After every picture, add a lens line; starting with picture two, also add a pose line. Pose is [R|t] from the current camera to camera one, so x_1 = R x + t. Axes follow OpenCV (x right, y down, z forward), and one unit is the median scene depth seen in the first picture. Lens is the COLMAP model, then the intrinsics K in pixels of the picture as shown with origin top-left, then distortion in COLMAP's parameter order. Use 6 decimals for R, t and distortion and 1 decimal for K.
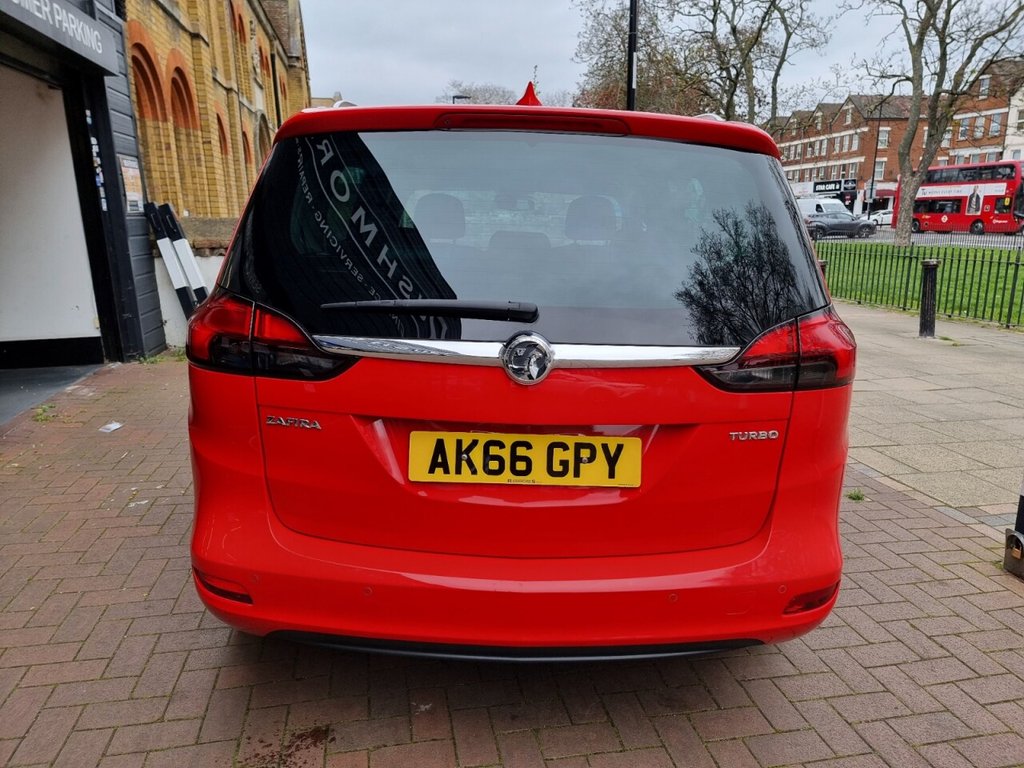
lens RADIAL K [[696.3, 0, 512.9], [0, 696.3, 373.7], [0, 0, 1]] dist [0.019755, -0.001539]
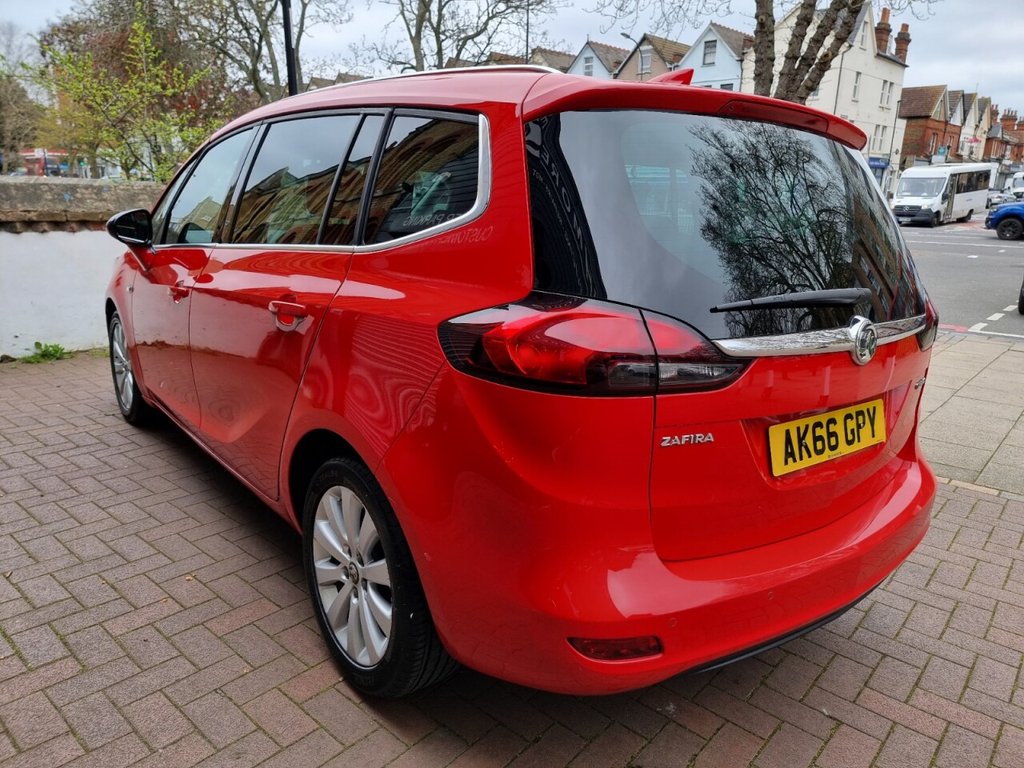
lens RADIAL K [[705.1, 0, 516.7], [0, 705.1, 377.6], [0, 0, 1]] dist [0.055478, -0.038213]
pose [[0.794494, -0.134419, 0.592208, -1.011943], [0.112228, 0.990897, 0.074350, -0.101176], [-0.596811, 0.007392, 0.802348, 0.408047]]
